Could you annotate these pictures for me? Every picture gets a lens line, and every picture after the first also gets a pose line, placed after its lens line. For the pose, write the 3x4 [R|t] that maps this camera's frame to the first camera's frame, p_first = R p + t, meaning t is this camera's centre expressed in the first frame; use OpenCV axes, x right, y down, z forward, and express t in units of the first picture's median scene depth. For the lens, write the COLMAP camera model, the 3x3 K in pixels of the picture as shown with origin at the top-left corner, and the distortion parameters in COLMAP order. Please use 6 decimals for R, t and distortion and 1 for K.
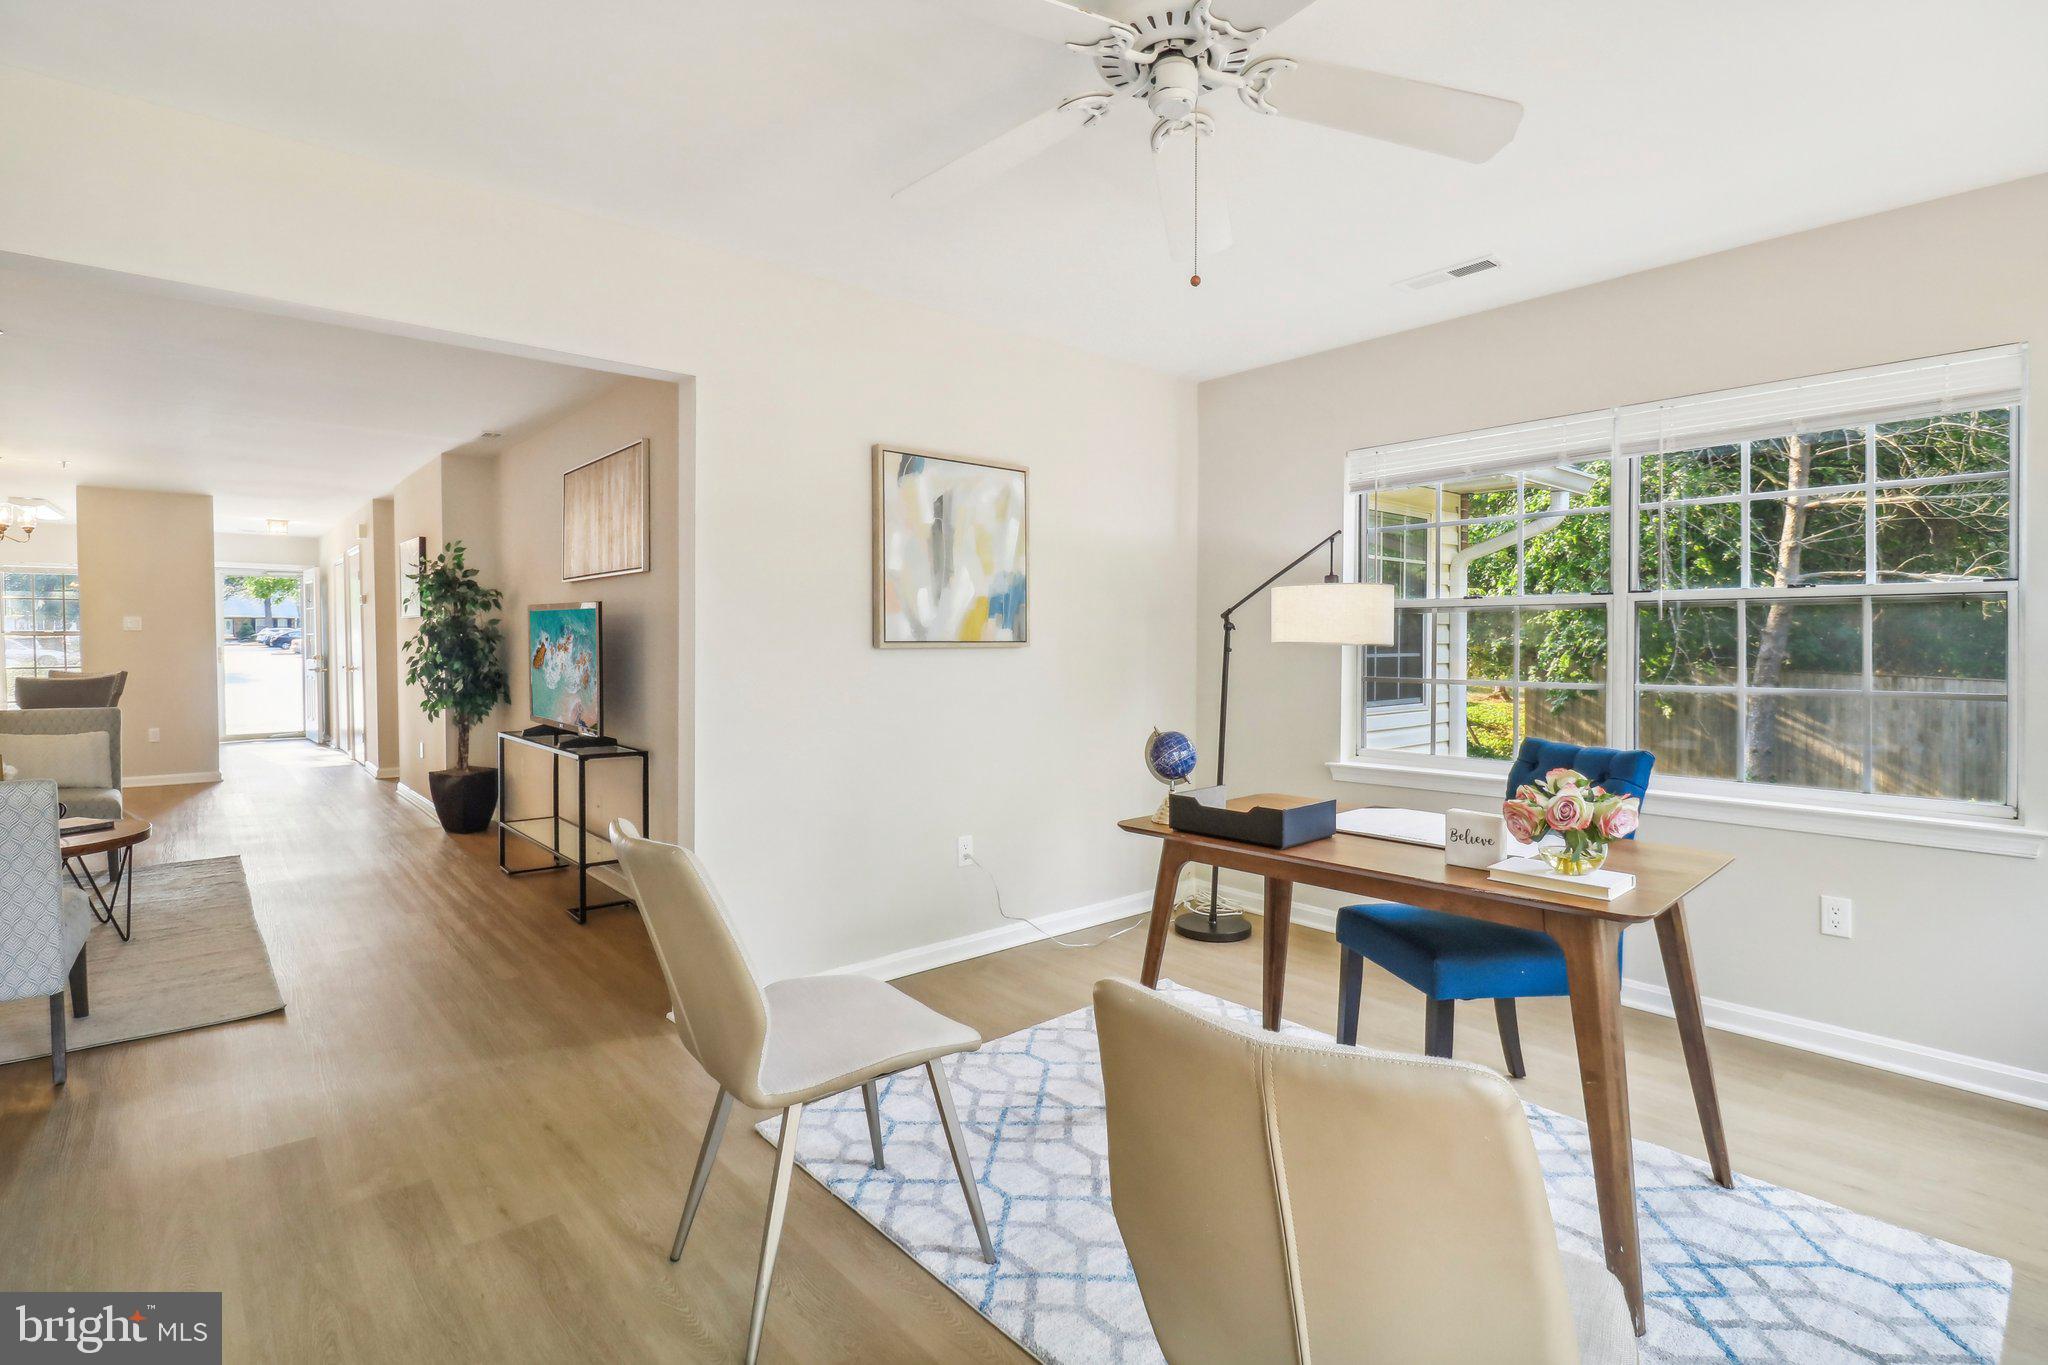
lens RADIAL K [[984.0, 0, 1025.3], [0, 984.0, 669.6], [0, 0, 1]] dist [-0.001688, -0.013740]
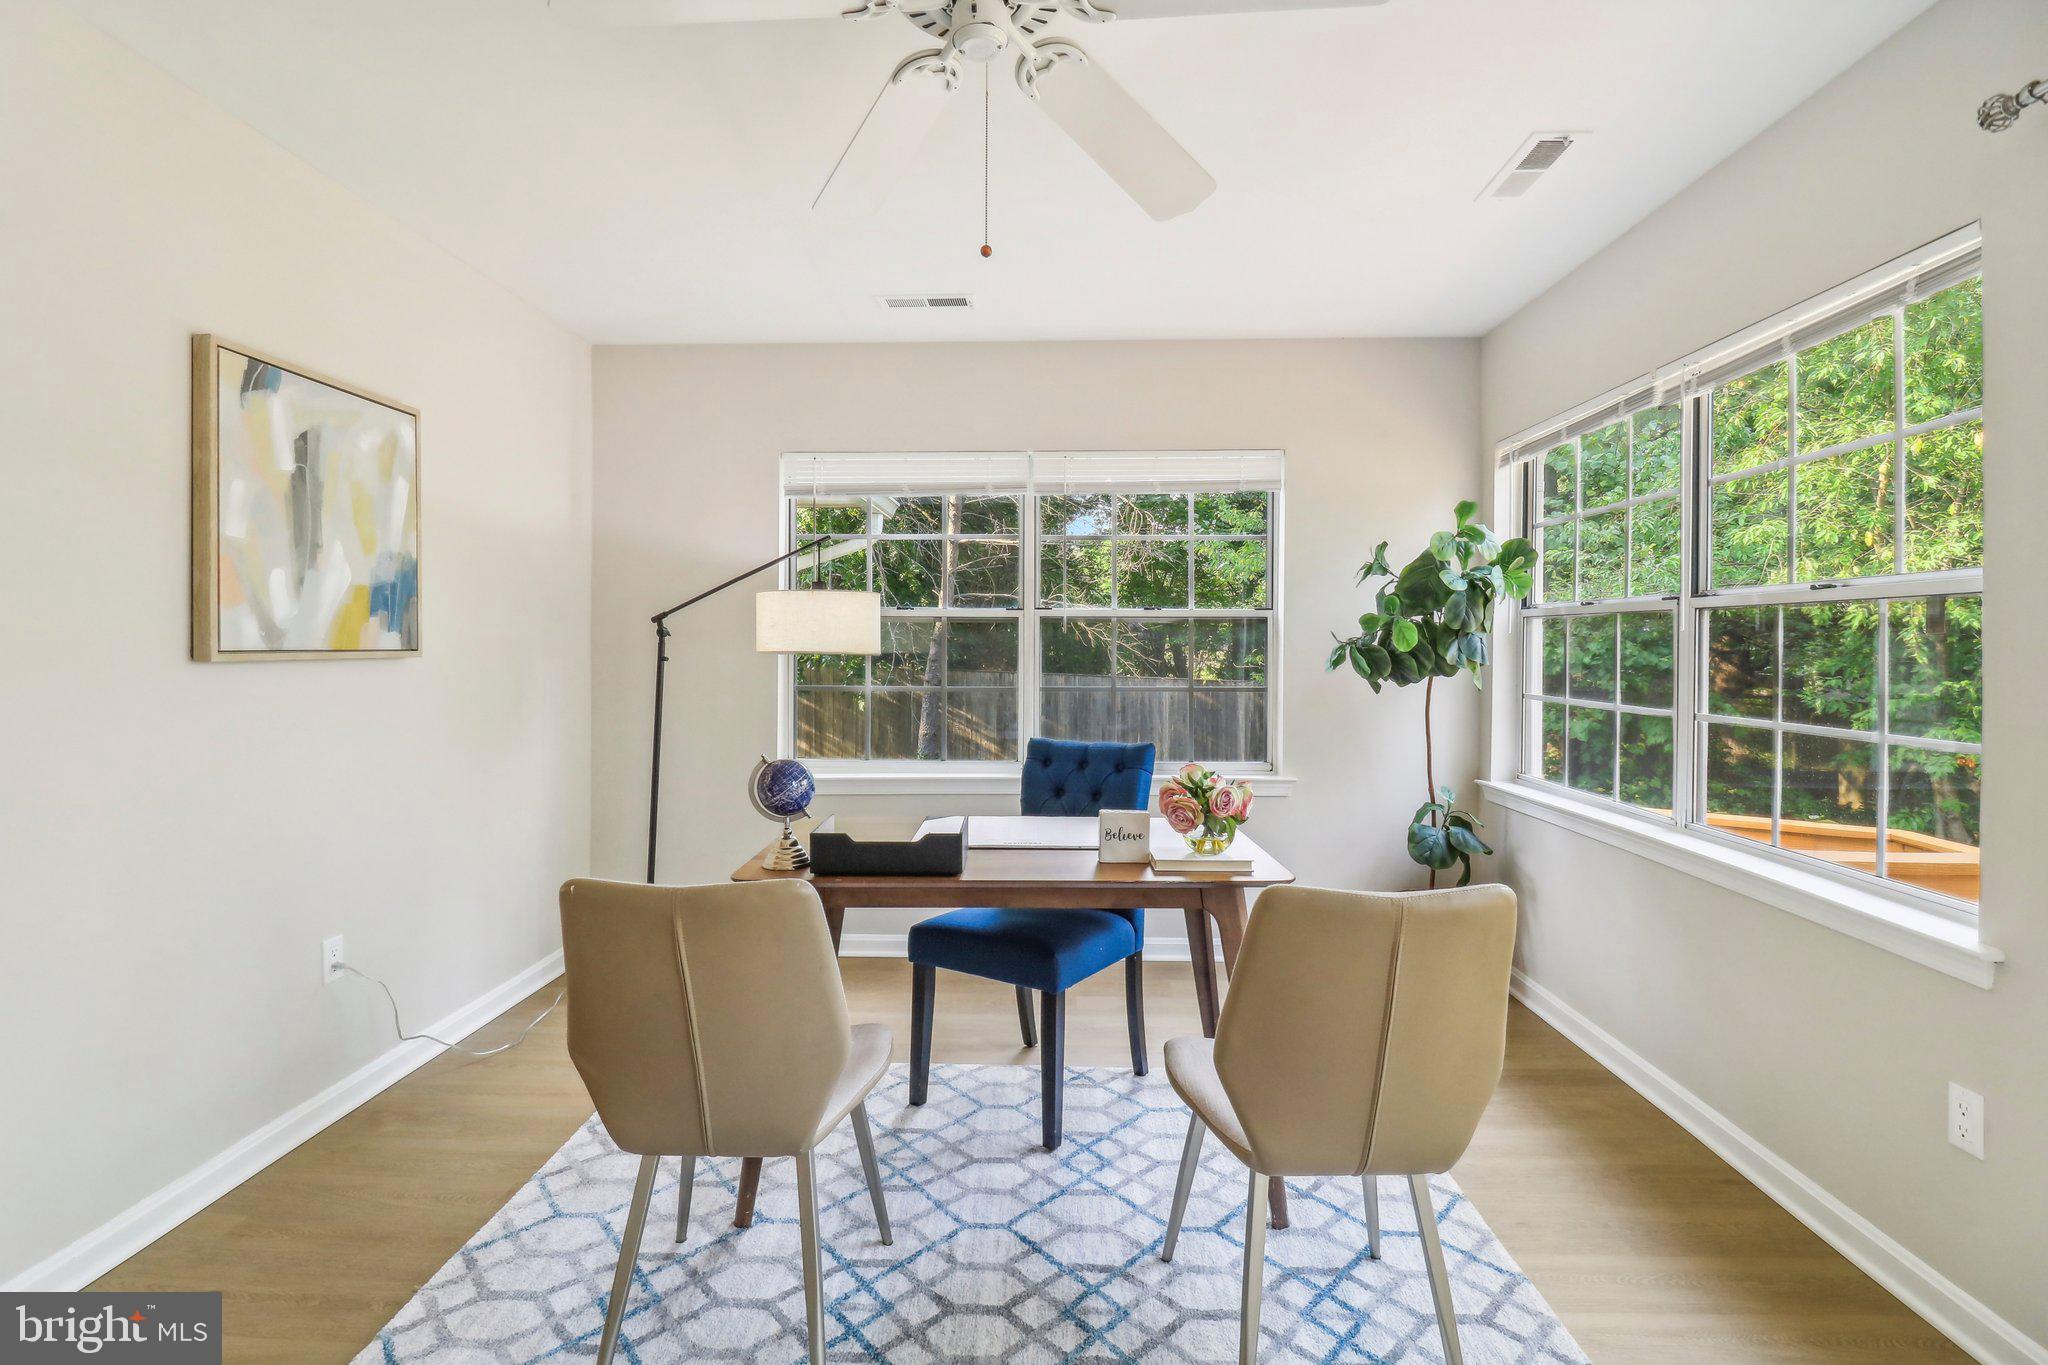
lens RADIAL K [[970.3, 0, 1029.7], [0, 970.3, 654.0], [0, 0, 1]] dist [0.000908, -0.018335]
pose [[0.675535, -0.003482, 0.737319, -0.237920], [0.016788, 0.999802, -0.010659, -0.011244], [-0.737137, 0.019578, 0.675460, 0.204027]]
